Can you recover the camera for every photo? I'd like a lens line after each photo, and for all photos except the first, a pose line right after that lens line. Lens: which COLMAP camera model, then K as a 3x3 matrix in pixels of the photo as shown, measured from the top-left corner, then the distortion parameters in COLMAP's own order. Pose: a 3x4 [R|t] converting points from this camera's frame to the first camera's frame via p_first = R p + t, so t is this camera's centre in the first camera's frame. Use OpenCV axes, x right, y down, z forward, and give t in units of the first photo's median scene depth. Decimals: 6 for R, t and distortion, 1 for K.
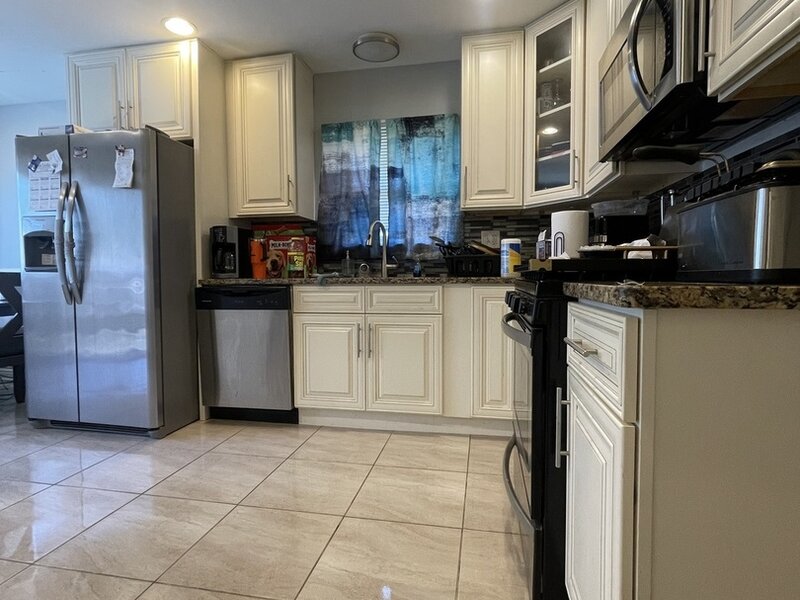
lens RADIAL K [[425.6, 0, 402.4], [0, 425.6, 297.7], [0, 0, 1]] dist [-0.023819, -0.000562]
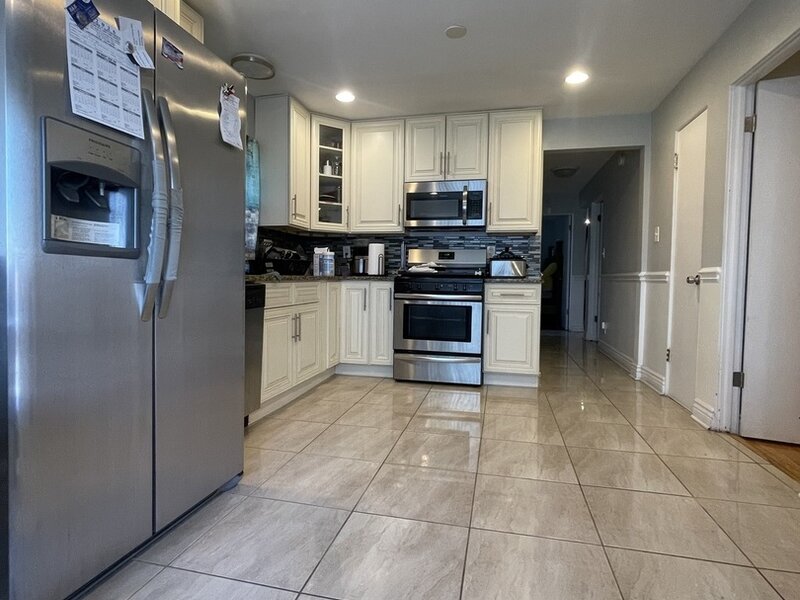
lens RADIAL K [[425.6, 0, 401.4], [0, 425.6, 298.0], [0, 0, 1]] dist [-0.023819, -0.000562]
pose [[0.043027, -0.047826, 0.997929, -1.317555], [0.037321, 0.998233, 0.046231, -0.028709], [-0.998377, 0.035254, 0.044736, 0.660260]]
